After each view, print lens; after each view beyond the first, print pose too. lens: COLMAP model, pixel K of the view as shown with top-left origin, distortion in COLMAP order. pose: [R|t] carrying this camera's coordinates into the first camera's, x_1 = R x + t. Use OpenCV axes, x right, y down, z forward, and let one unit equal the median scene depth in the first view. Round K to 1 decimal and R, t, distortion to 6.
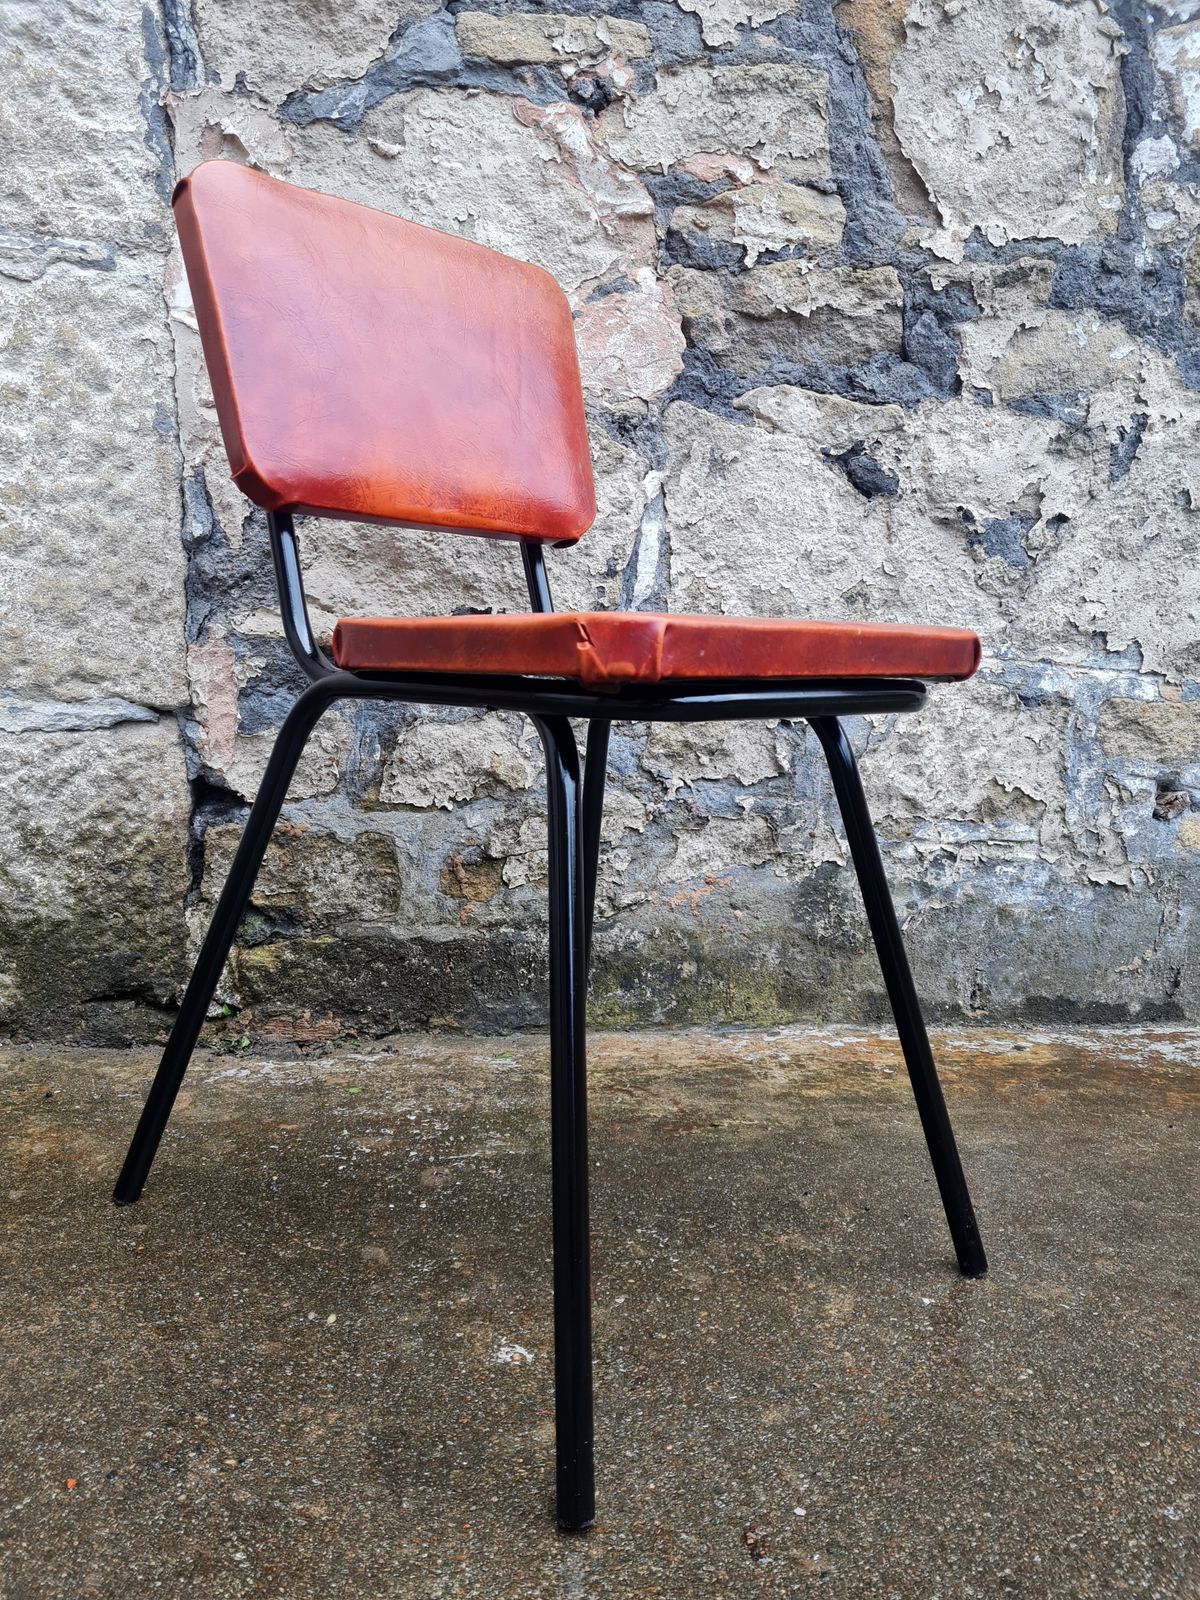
lens RADIAL K [[1200.8, 0, 592.1], [0, 1200.8, 805.5], [0, 0, 1]] dist [0.069132, -0.062221]
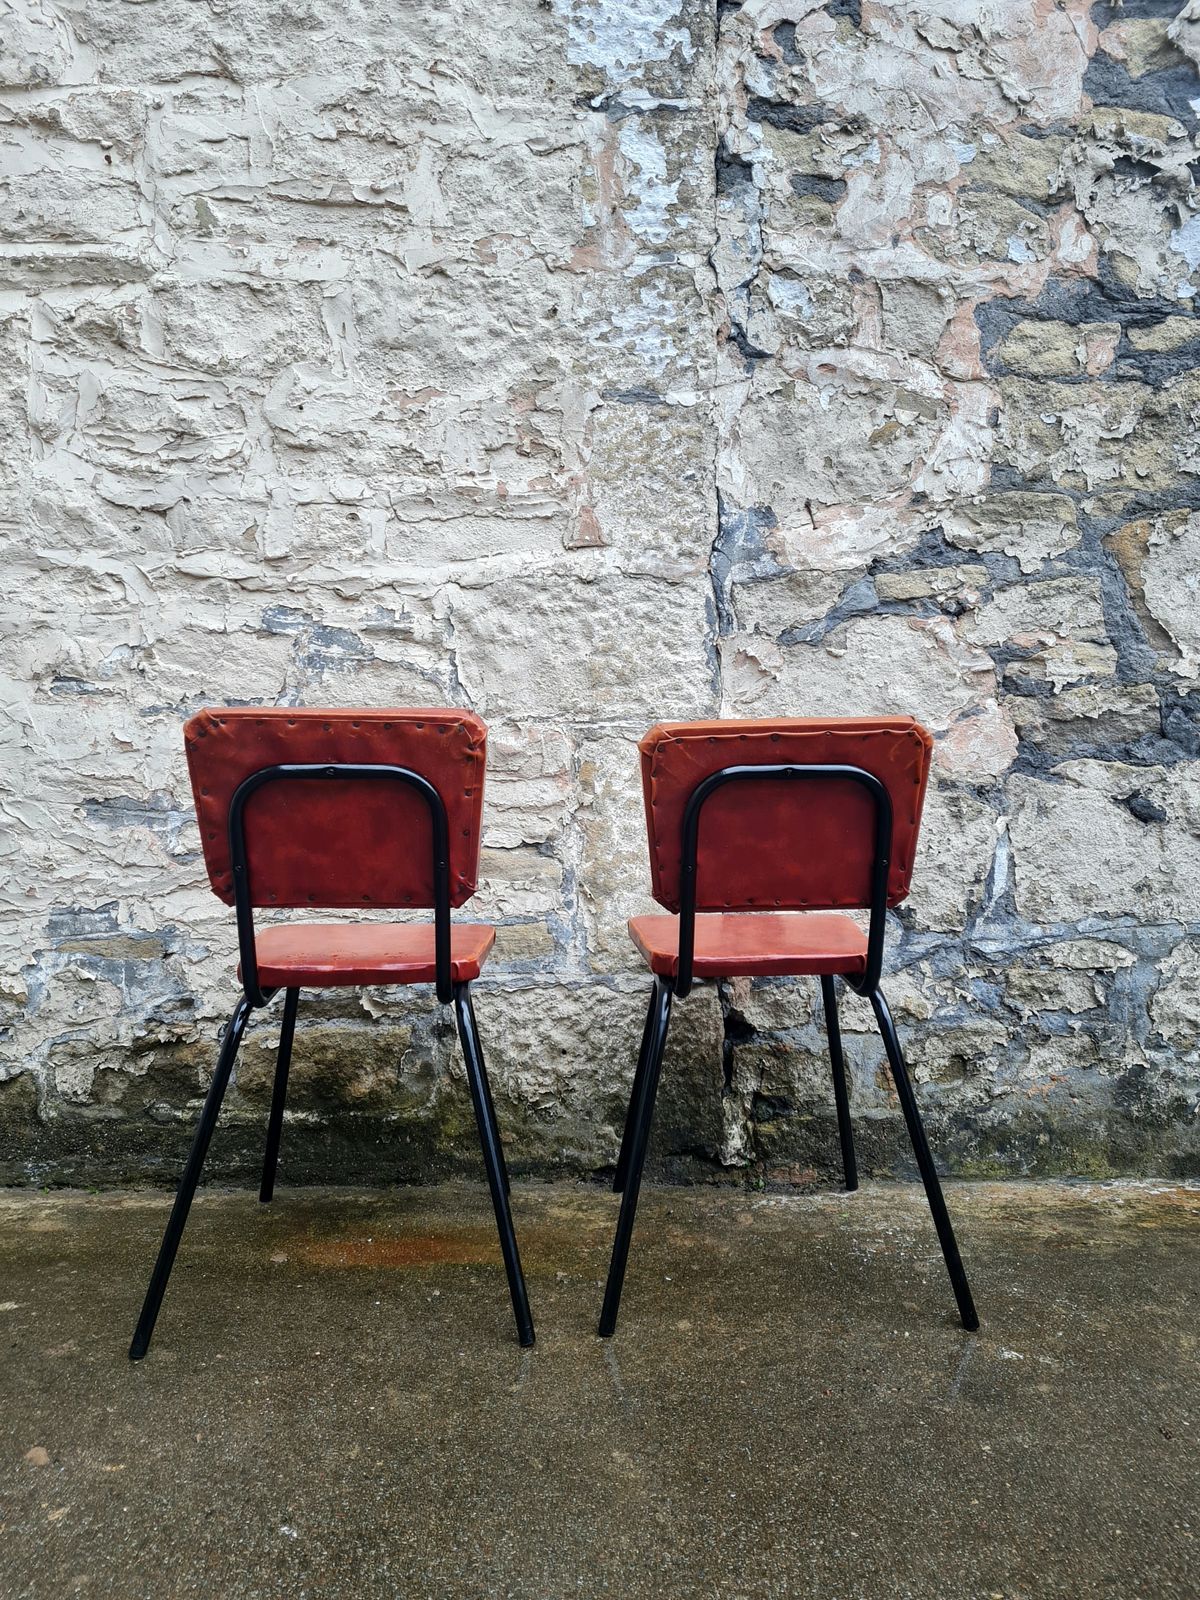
lens RADIAL K [[1200.8, 0, 599.3], [0, 1200.8, 787.7], [0, 0, 1]] dist [0.069132, -0.062221]
pose [[0.985750, -0.042408, -0.162784, -0.216001], [0.021762, 0.991718, -0.126580, -0.127061], [0.166804, 0.121233, 0.978509, -0.673555]]
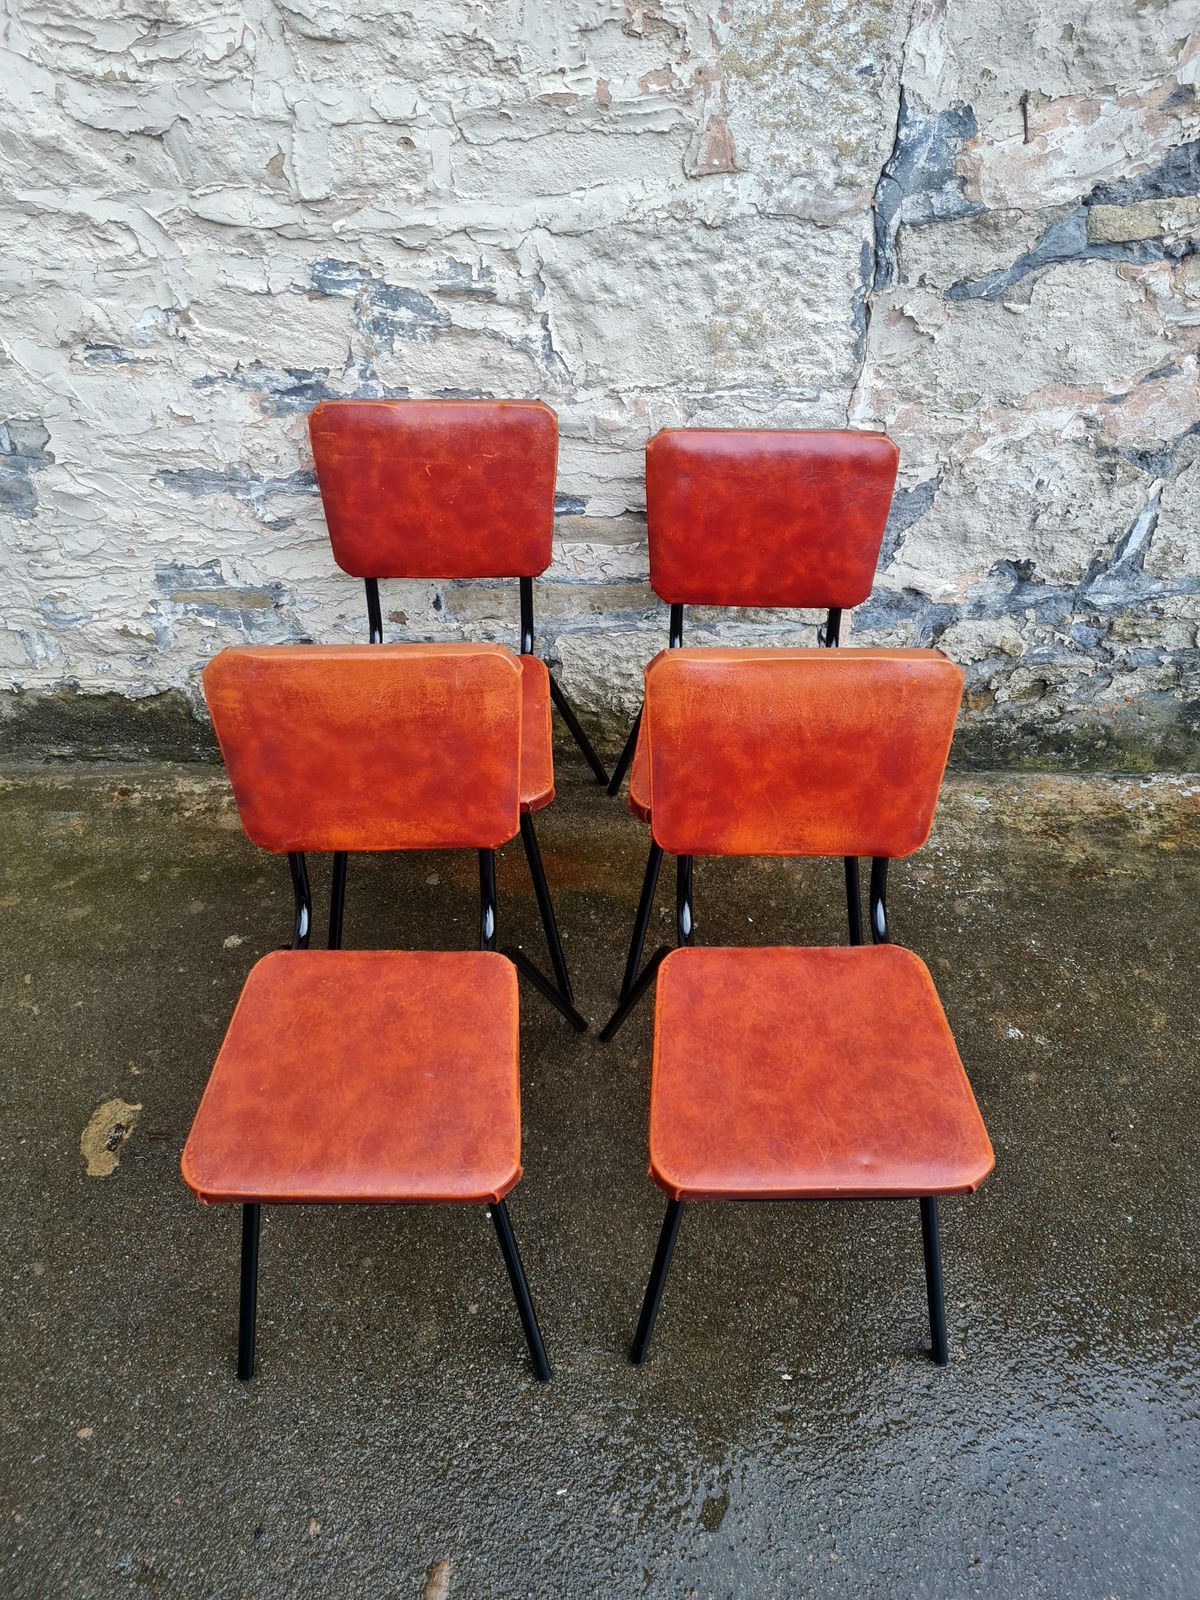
lens RADIAL K [[1200.8, 0, 596.7], [0, 1200.8, 782.5], [0, 0, 1]] dist [0.069132, -0.062221]
pose [[0.977548, 0.105854, -0.182194, -0.307390], [0.026609, 0.795720, 0.605079, -0.906172], [0.209025, -0.596342, 0.775038, -0.490391]]
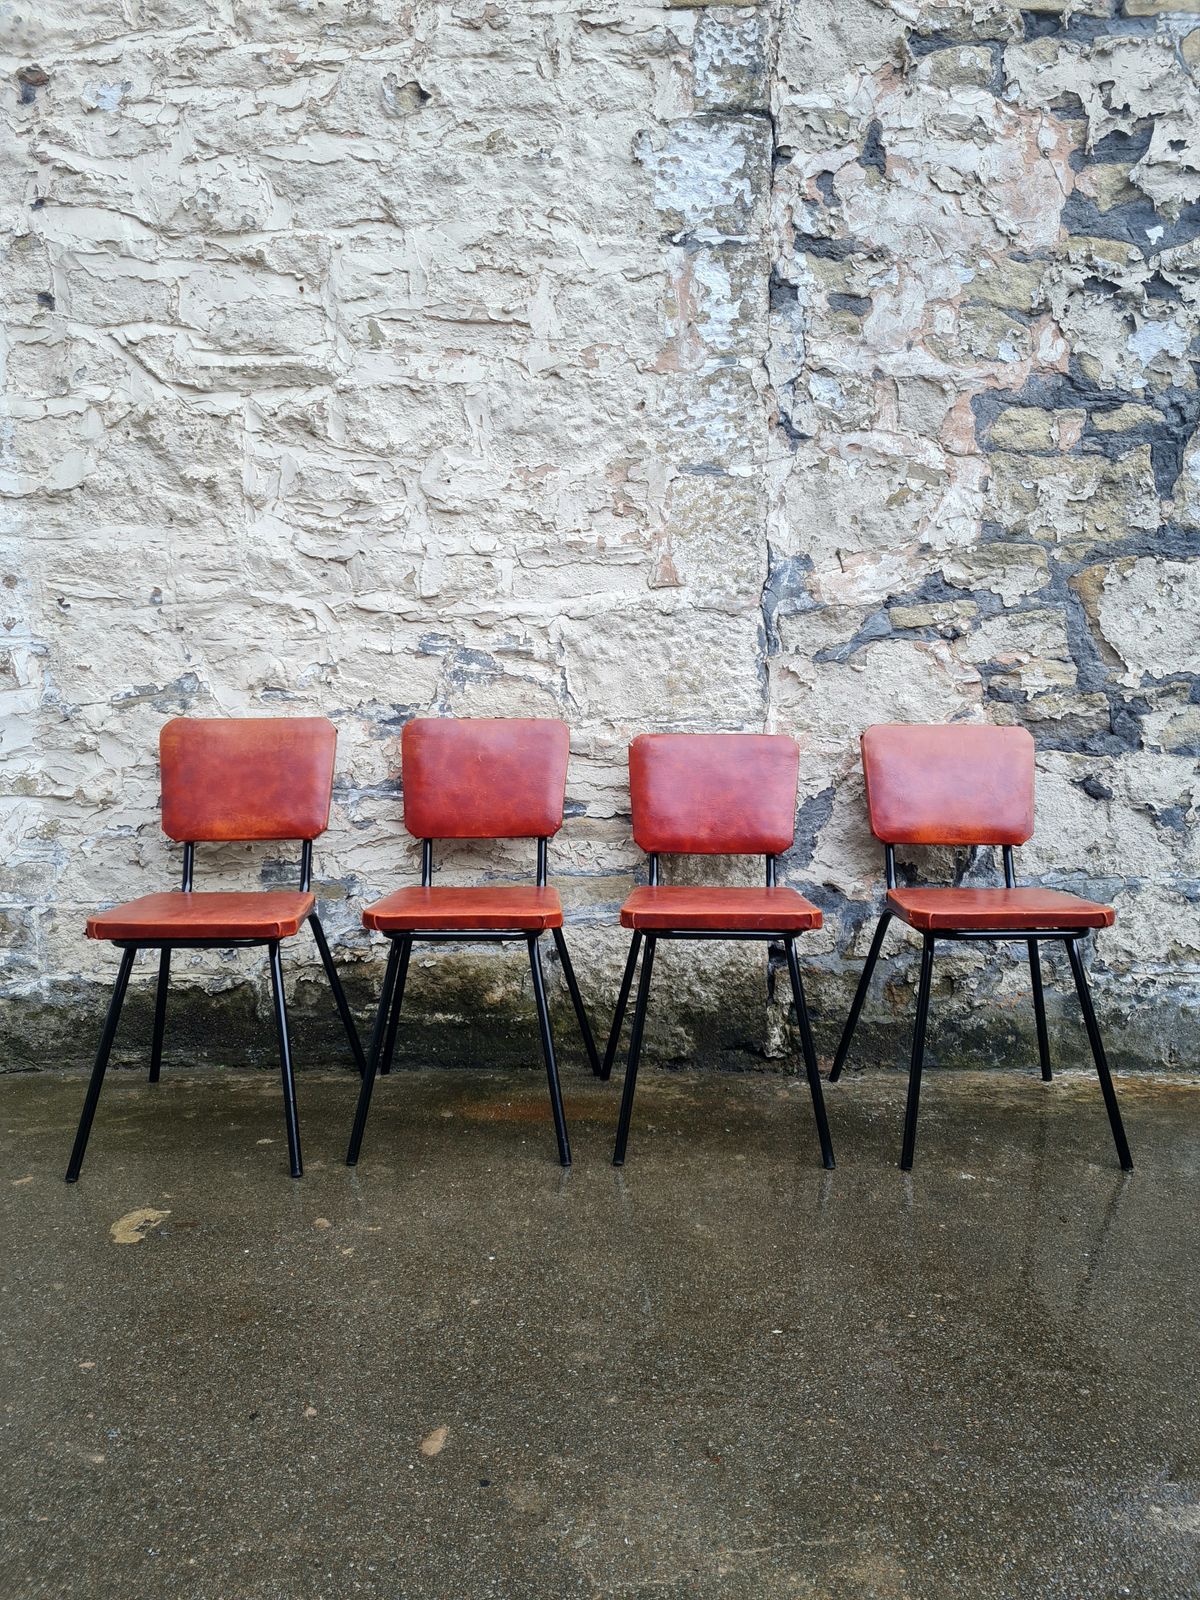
lens RADIAL K [[1200.8, 0, 611.8], [0, 1200.8, 792.3], [0, 0, 1]] dist [0.069132, -0.062221]
pose [[0.982179, -0.028916, -0.185713, -0.196427], [0.016337, 0.997489, -0.068911, -0.152263], [0.187239, 0.064649, 0.980185, -1.178978]]
